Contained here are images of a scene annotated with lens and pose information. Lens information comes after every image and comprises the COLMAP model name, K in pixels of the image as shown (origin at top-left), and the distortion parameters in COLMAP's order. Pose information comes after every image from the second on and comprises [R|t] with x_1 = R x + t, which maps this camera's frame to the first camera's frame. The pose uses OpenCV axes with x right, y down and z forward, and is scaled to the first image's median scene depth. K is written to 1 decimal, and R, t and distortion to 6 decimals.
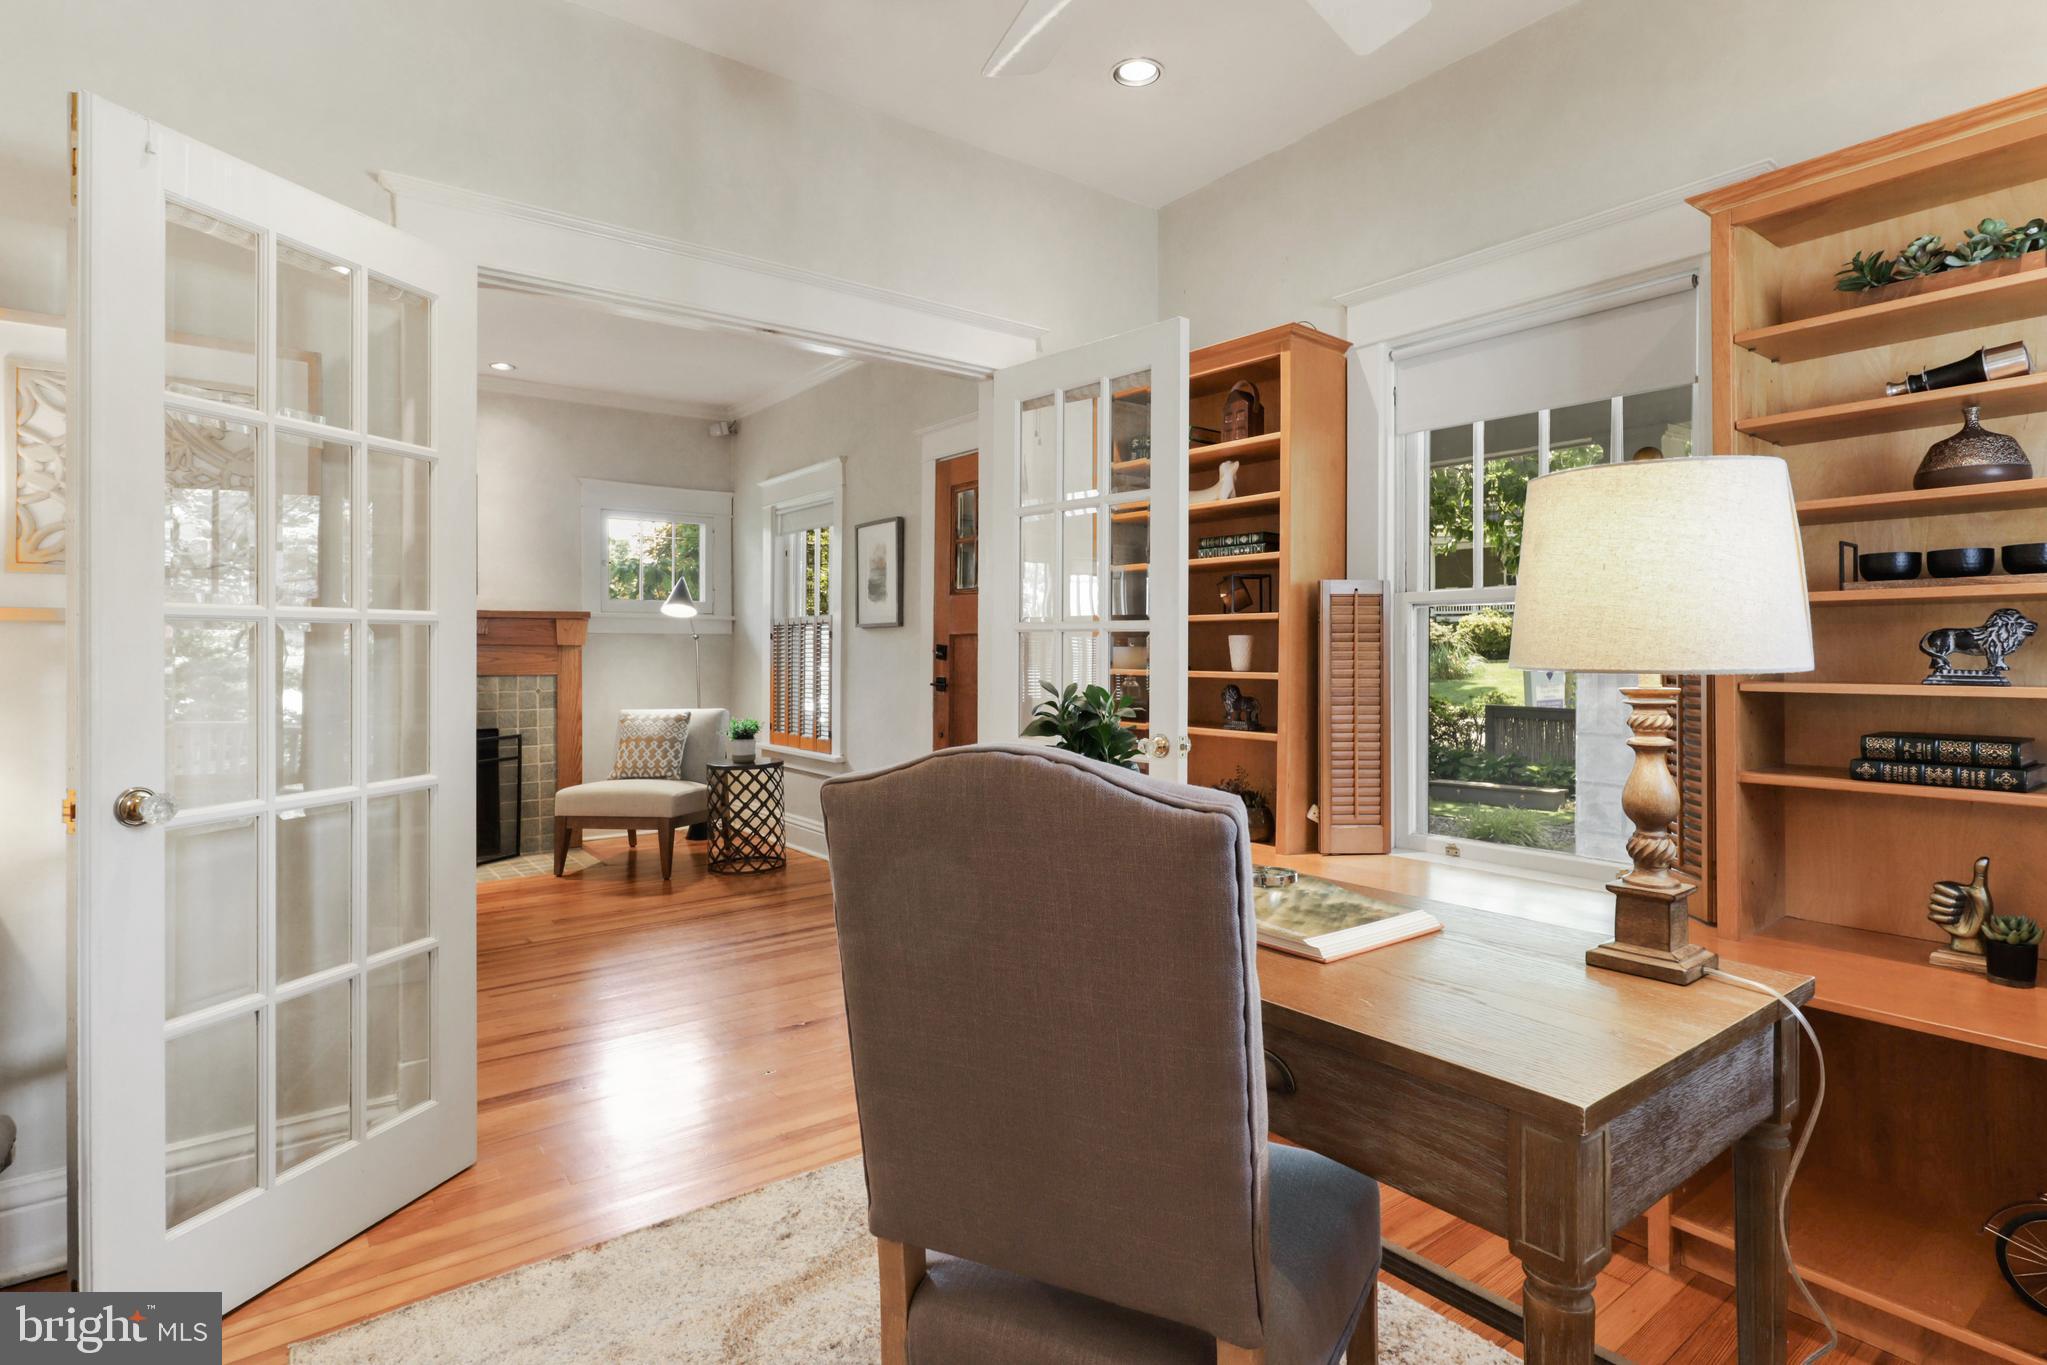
lens RADIAL K [[1034.2, 0, 1024.1], [0, 1034.2, 654.1], [0, 0, 1]] dist [-0.024761, 0.016139]
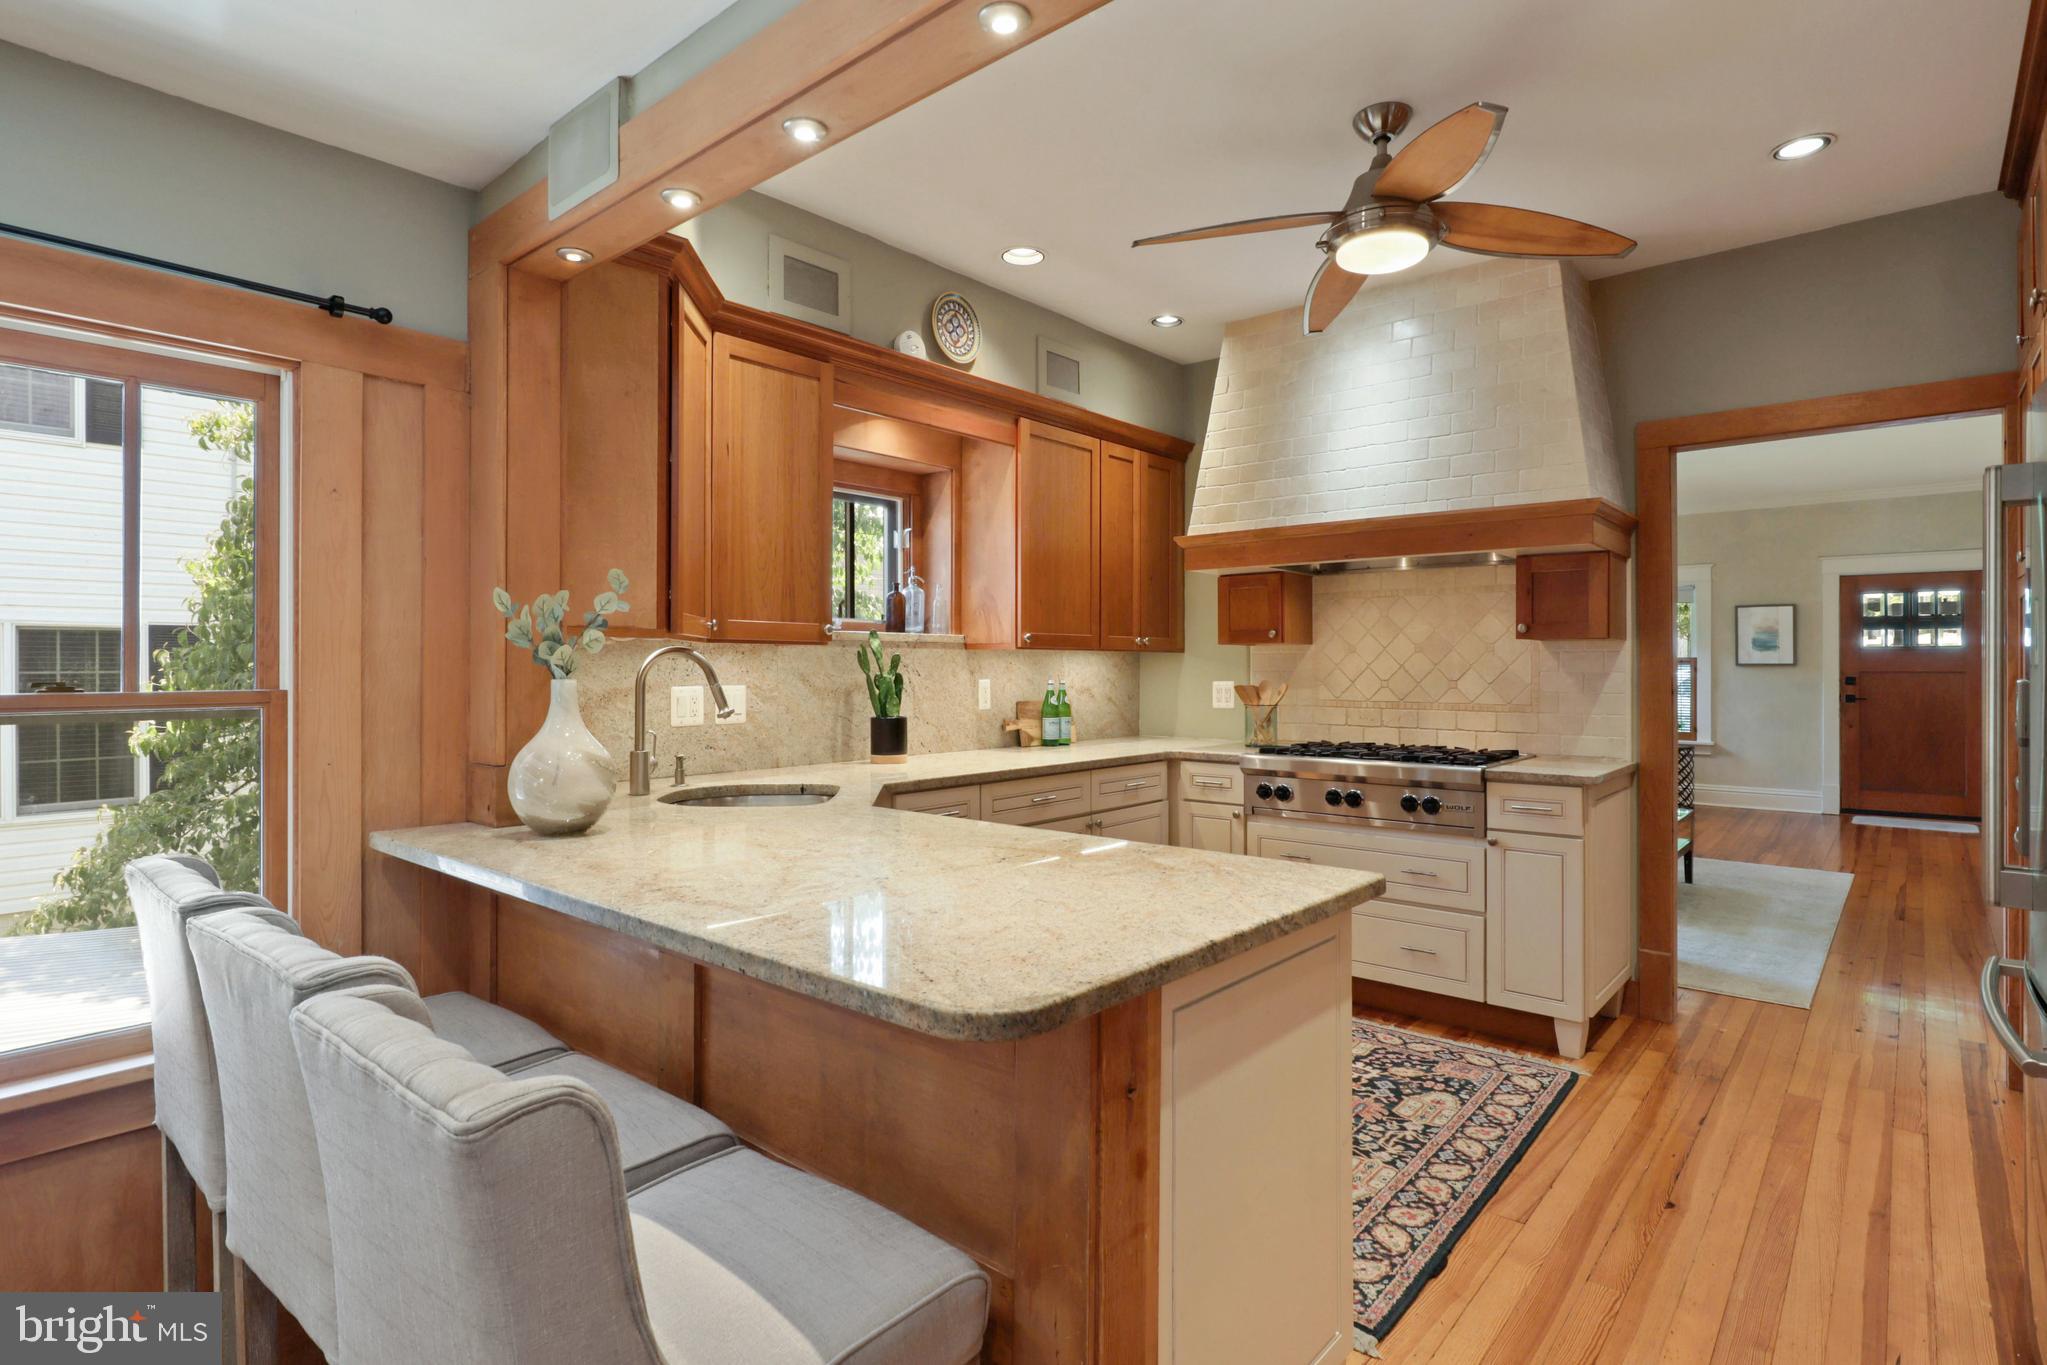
lens RADIAL K [[1034.2, 0, 1024.1], [0, 1034.2, 654.1], [0, 0, 1]] dist [-0.024761, 0.016139]
pose [[0.976741, 0.004575, 0.214376, -1.576258], [-0.001586, 0.999899, -0.014114, -0.017224], [-0.214419, 0.013446, 0.976649, -0.379221]]
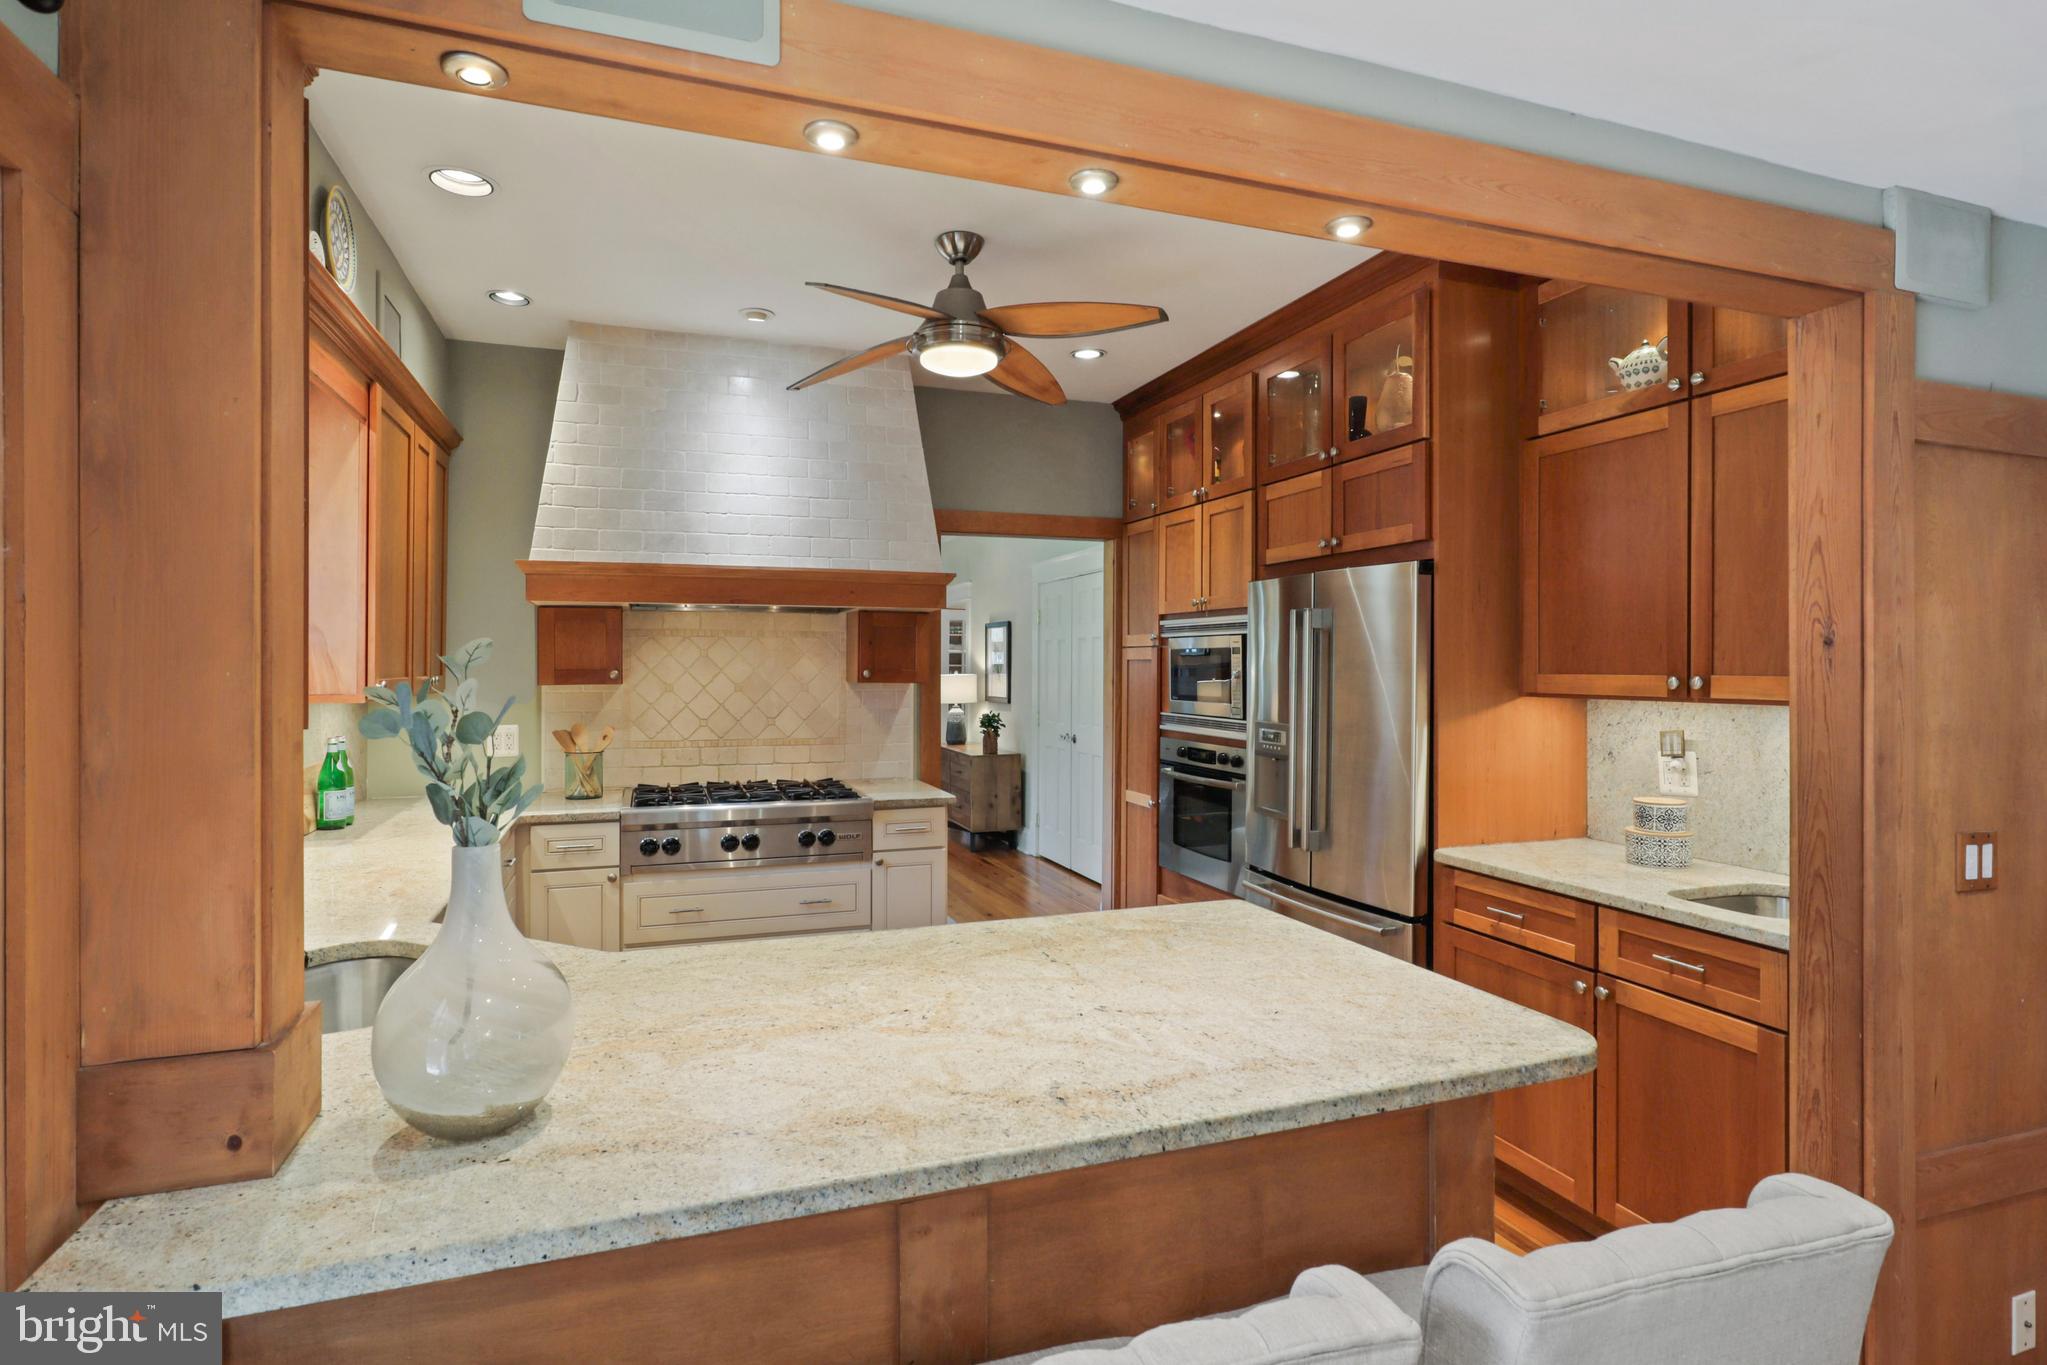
lens RADIAL K [[1042.0, 0, 1017.5], [0, 1042.0, 656.2], [0, 0, 1]] dist [-0.038471, 0.036997]
pose [[0.292336, 0.008897, 0.956274, -1.824015], [-0.000370, 0.999958, -0.009191, -0.048845], [-0.956315, 0.002333, 0.292327, -0.142832]]
